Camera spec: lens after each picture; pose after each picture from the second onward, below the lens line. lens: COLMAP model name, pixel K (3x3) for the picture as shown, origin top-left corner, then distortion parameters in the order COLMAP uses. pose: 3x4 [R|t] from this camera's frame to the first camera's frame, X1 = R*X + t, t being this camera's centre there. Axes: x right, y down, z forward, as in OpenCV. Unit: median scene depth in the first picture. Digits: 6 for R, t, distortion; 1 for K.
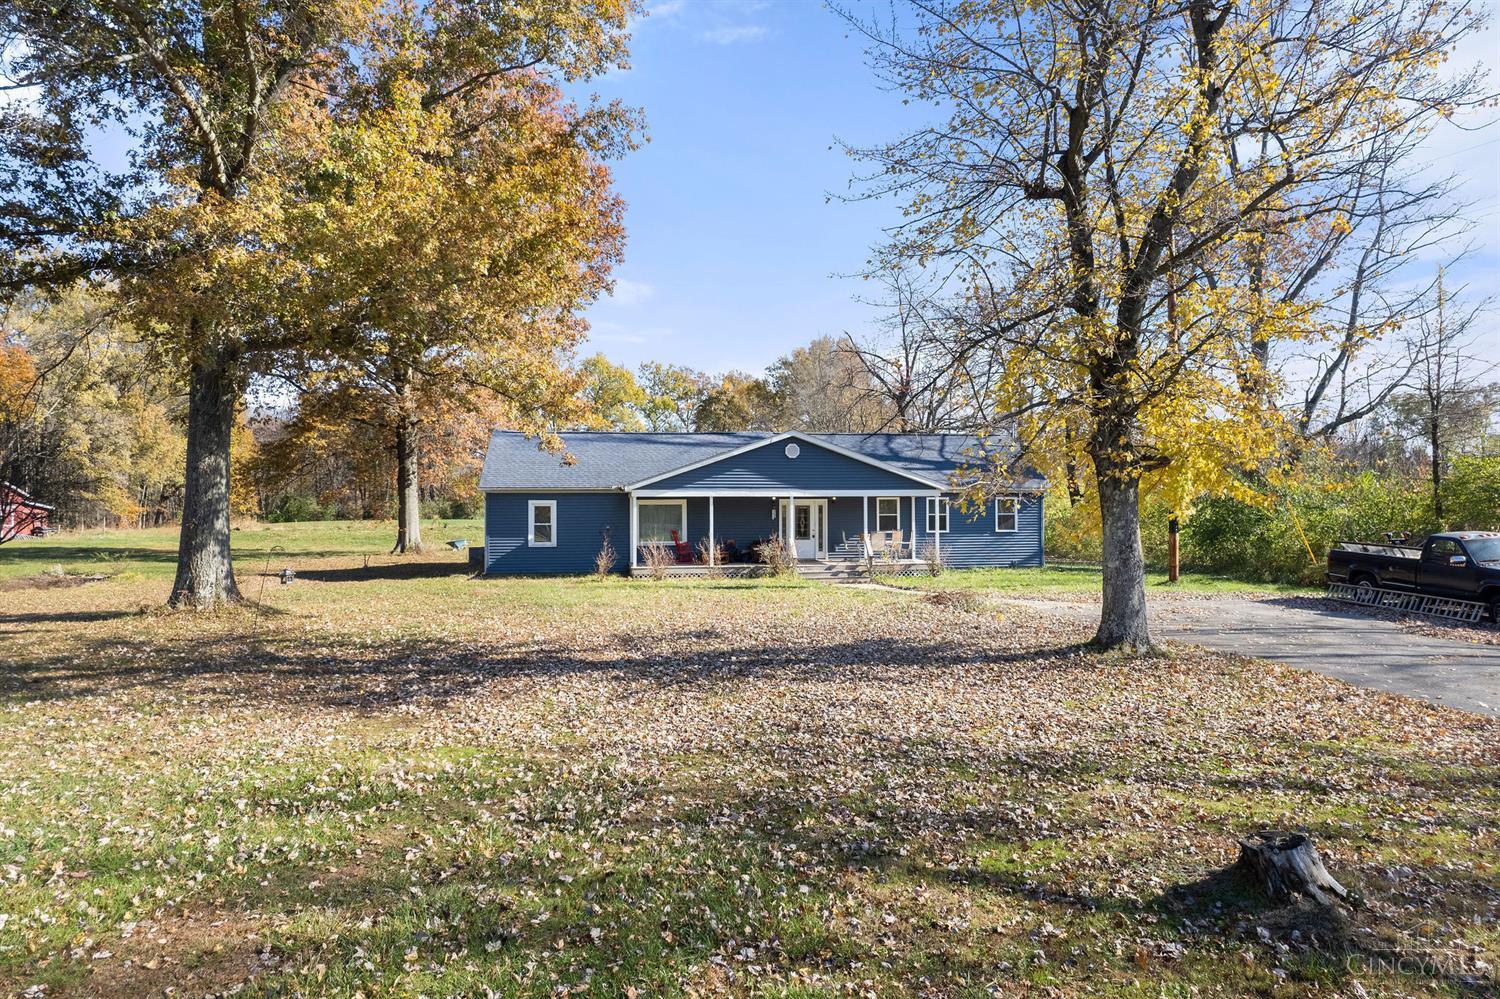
lens RADIAL K [[955.9, 0, 752.5], [0, 955.9, 485.7], [0, 0, 1]] dist [-0.009877, 0.001019]
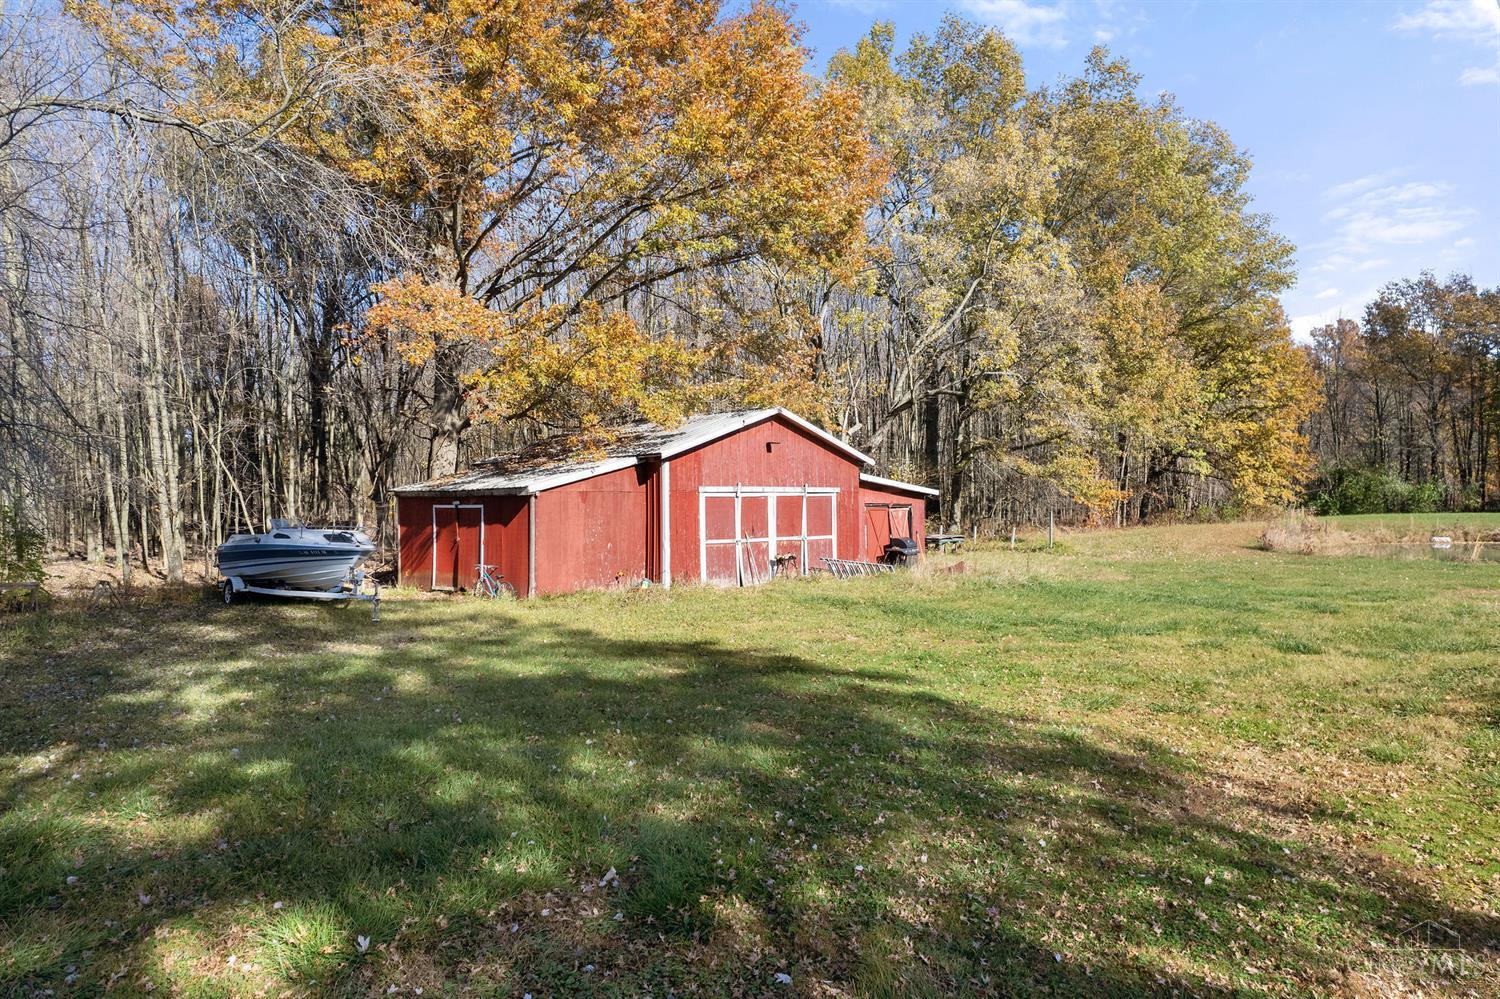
lens RADIAL K [[955.9, 0, 746.4], [0, 955.9, 502.5], [0, 0, 1]] dist [-0.009877, 0.001019]
pose [[0.591763, 0.002768, -0.806107, -0.959354], [0.025144, 0.999444, 0.021890, 0.036386], [0.805720, -0.033222, 0.591365, 1.469604]]
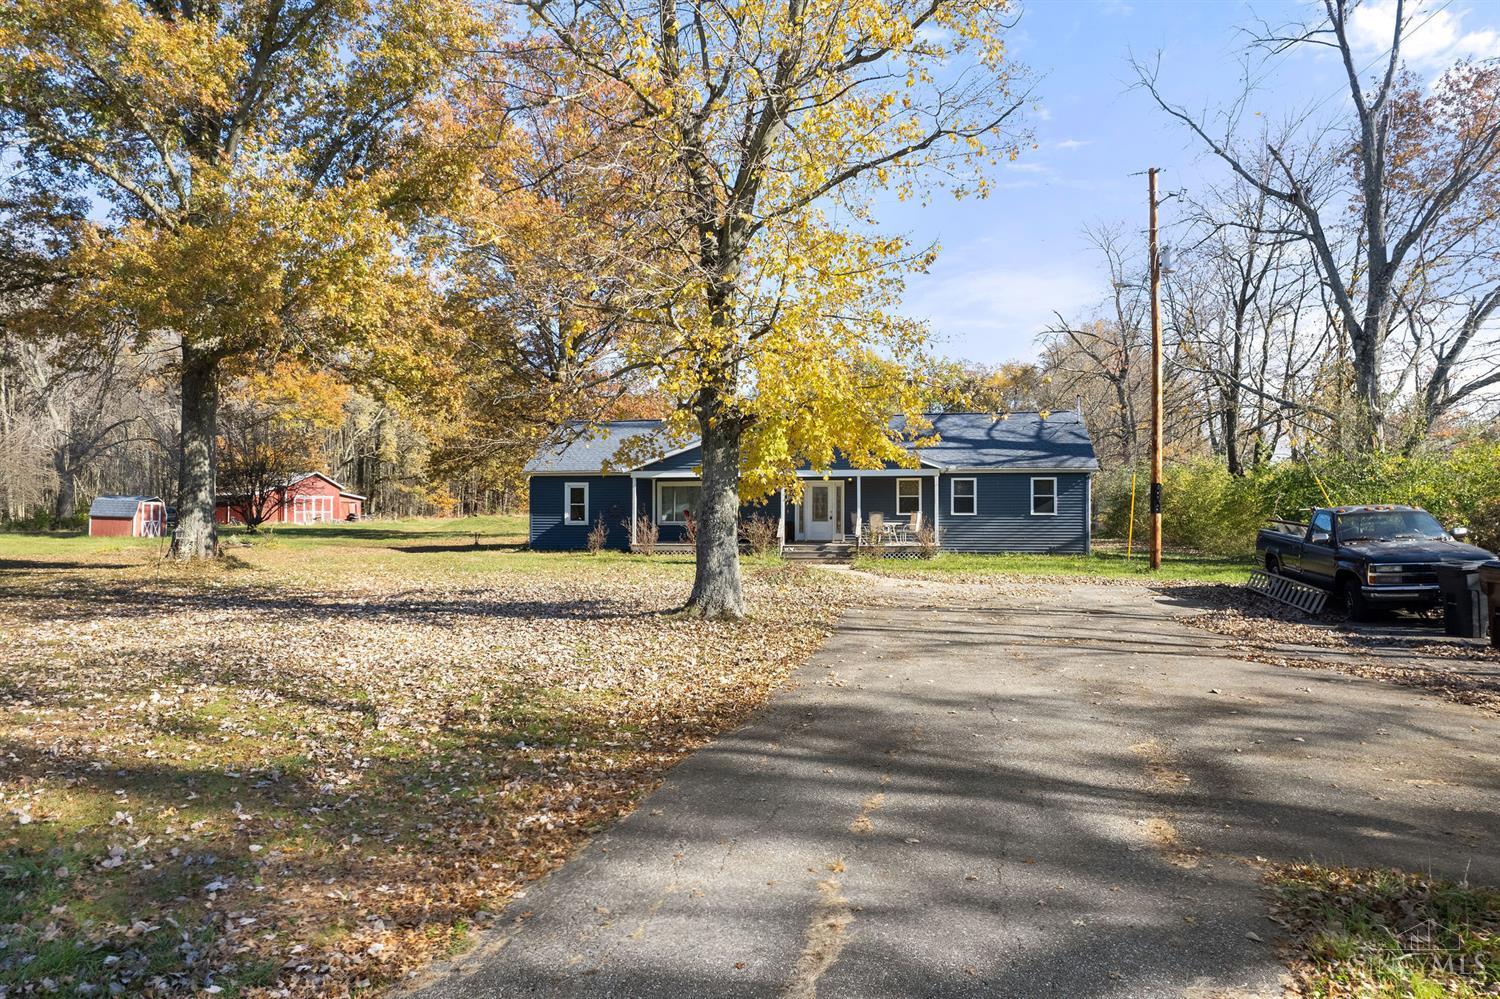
lens RADIAL K [[955.9, 0, 747.5], [0, 955.9, 506.5], [0, 0, 1]] dist [-0.009877, 0.001019]
pose [[0.937923, 0.002730, -0.346832, 0.326571], [0.006062, 0.999687, 0.024260, 0.016450], [0.346789, -0.024856, 0.937614, 0.038383]]
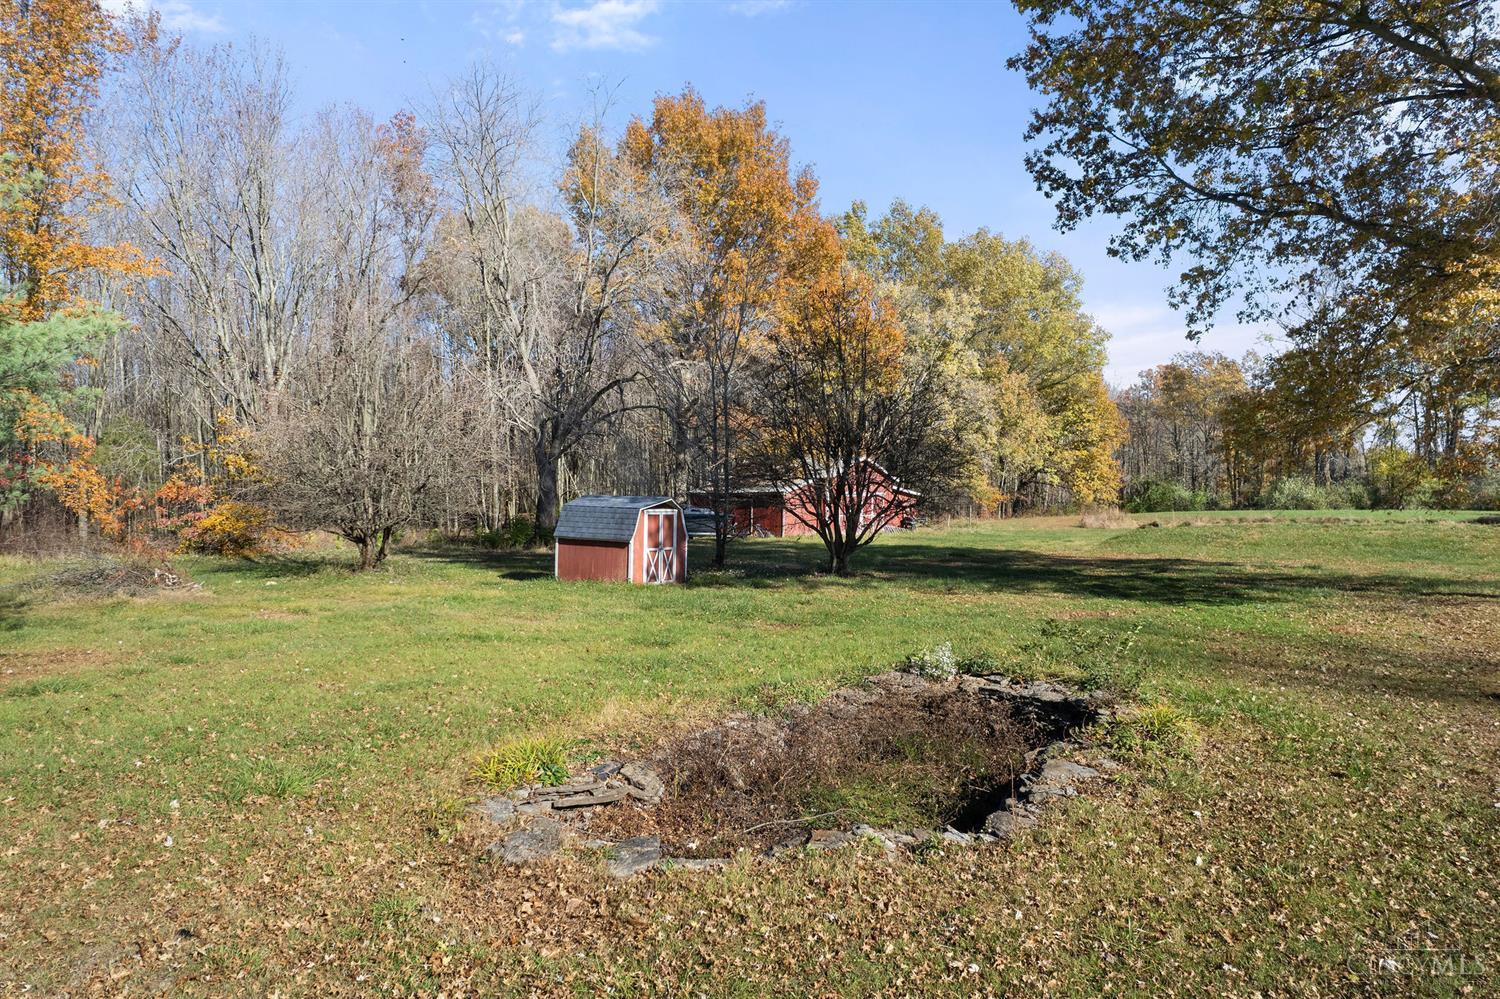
lens RADIAL K [[955.9, 0, 752.8], [0, 955.9, 498.1], [0, 0, 1]] dist [-0.009877, 0.001019]
pose [[0.691405, -0.002070, -0.722464, -0.484614], [0.019904, 0.999671, 0.016184, 0.020726], [0.722193, -0.025569, 0.691219, 0.655729]]
